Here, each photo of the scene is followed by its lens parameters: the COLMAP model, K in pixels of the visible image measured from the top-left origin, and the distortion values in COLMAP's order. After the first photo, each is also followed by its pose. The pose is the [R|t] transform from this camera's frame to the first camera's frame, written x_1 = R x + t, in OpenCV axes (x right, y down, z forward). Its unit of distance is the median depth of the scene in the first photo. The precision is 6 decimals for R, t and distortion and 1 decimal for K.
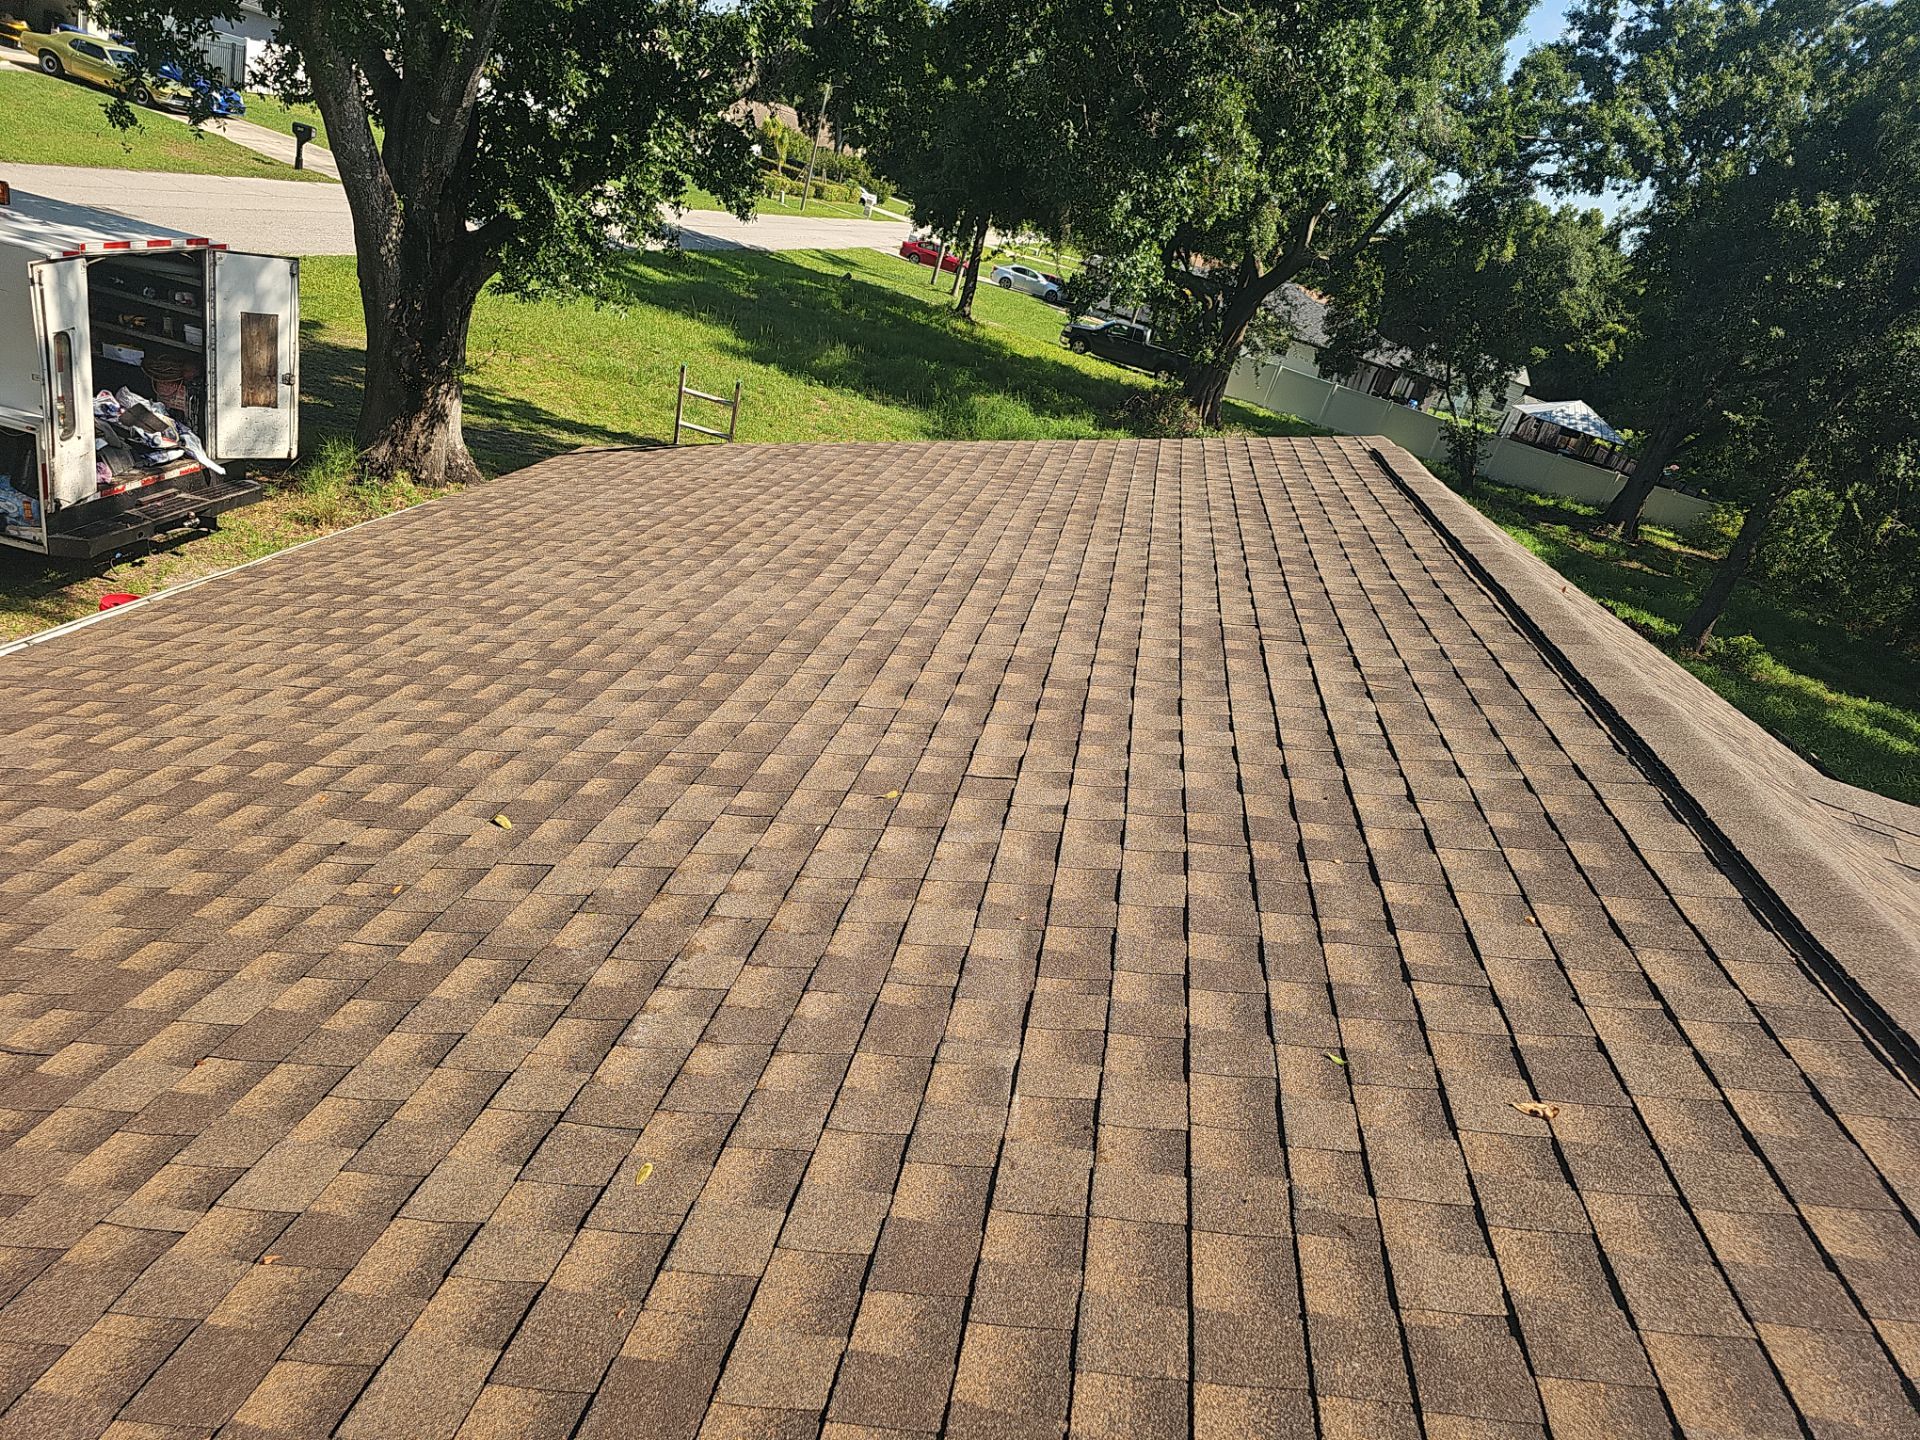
lens RADIAL K [[1273.8, 0, 968.4], [0, 1273.8, 720.5], [0, 0, 1]] dist [0.015087, -0.013300]
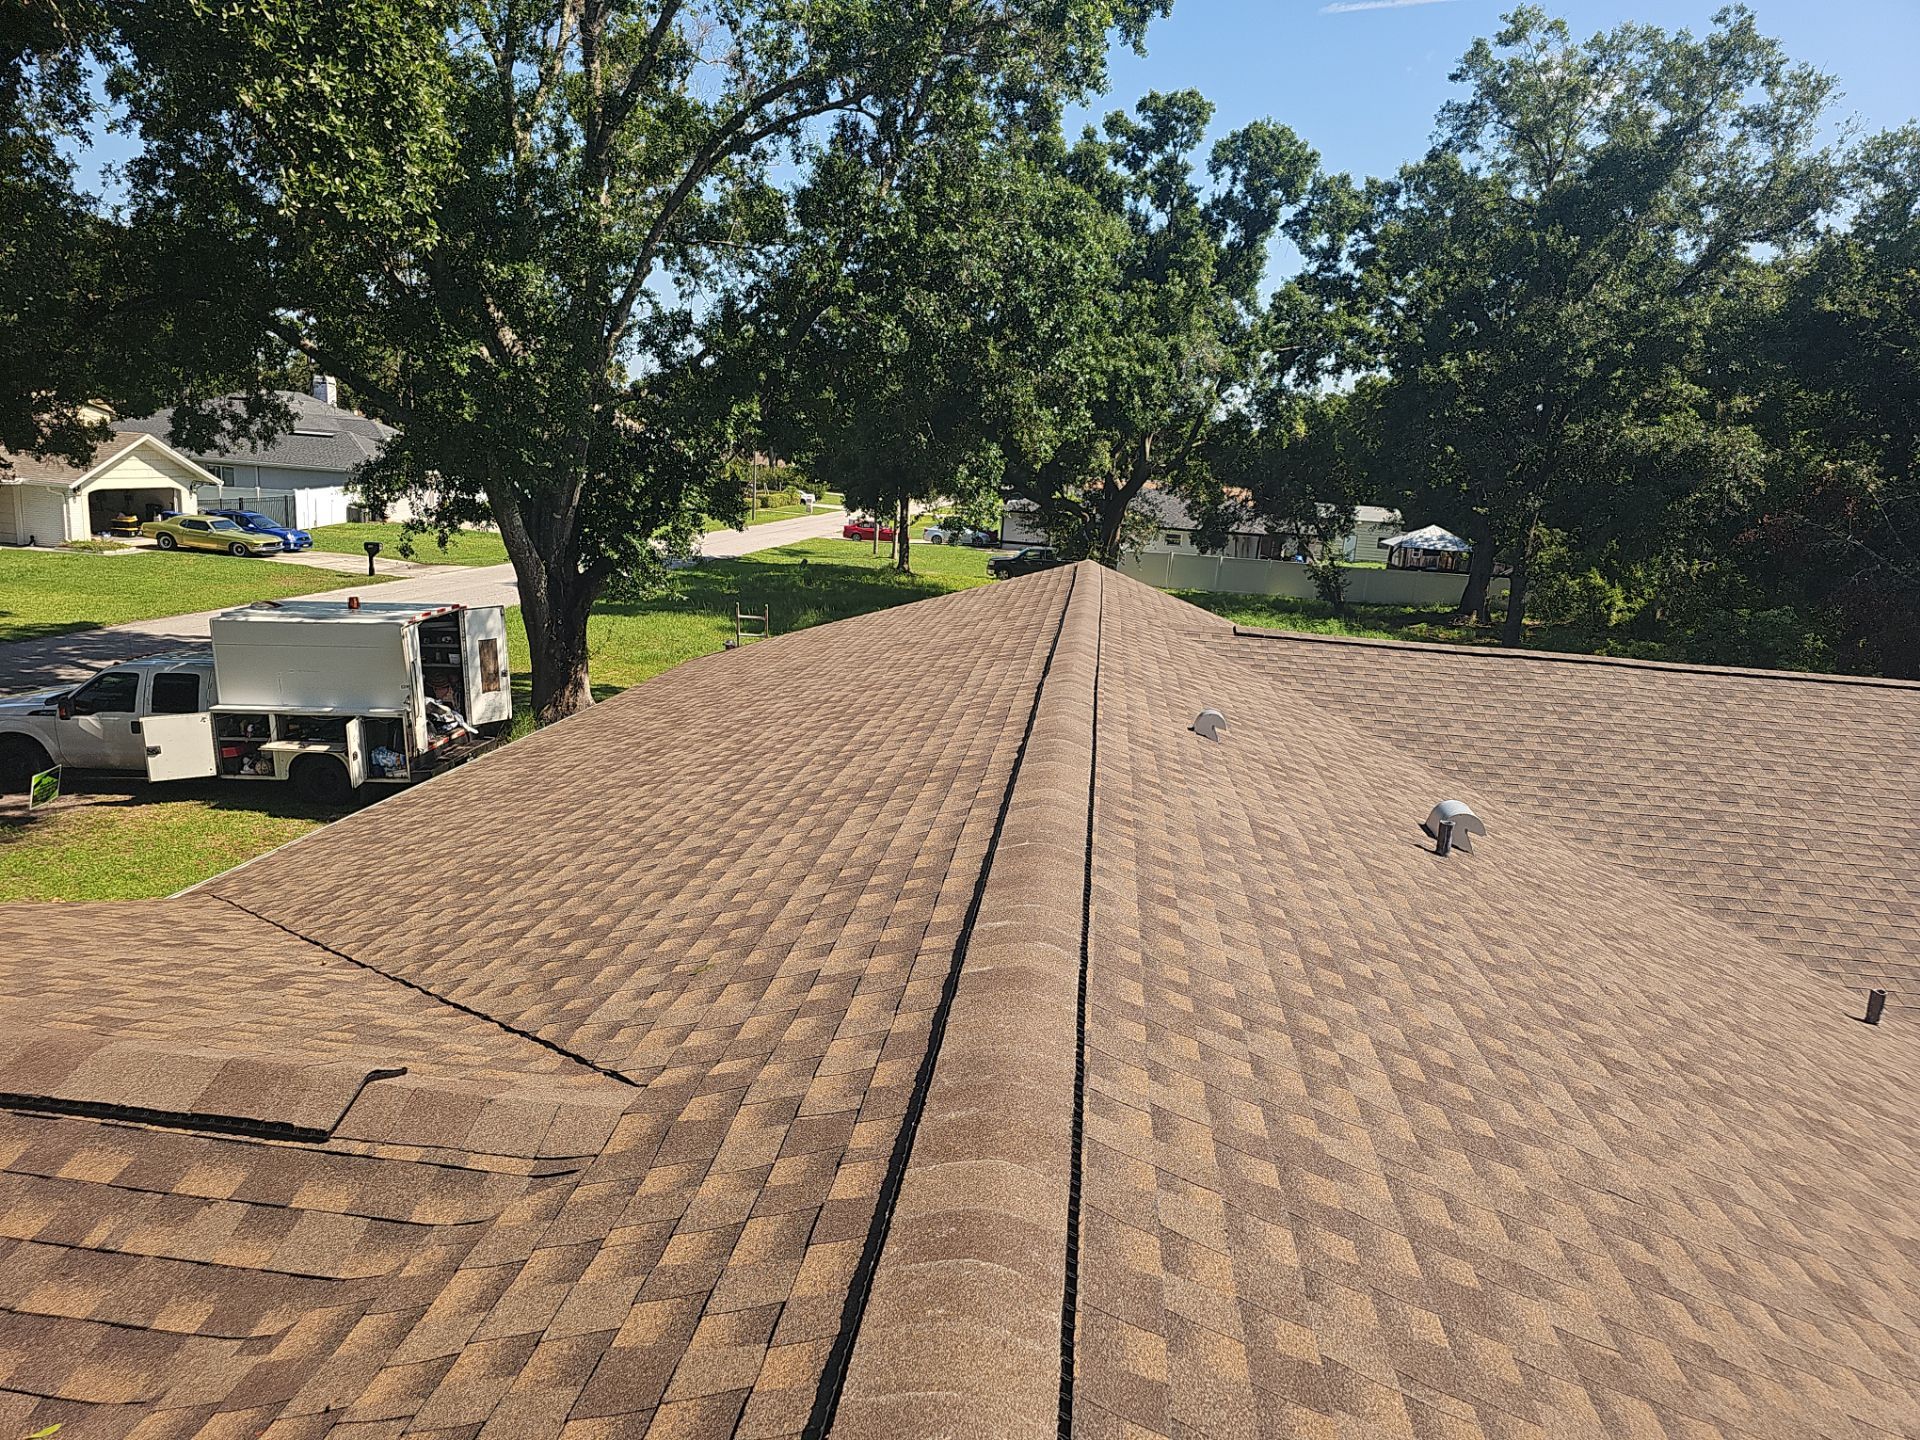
lens RADIAL K [[1273.8, 0, 956.3], [0, 1273.8, 719.6], [0, 0, 1]] dist [0.015087, -0.013300]
pose [[0.975649, -0.219326, 0.002131, 0.014891], [0.215586, 0.957132, -0.193447, 0.082471], [0.040389, 0.189196, 0.981108, -0.209941]]
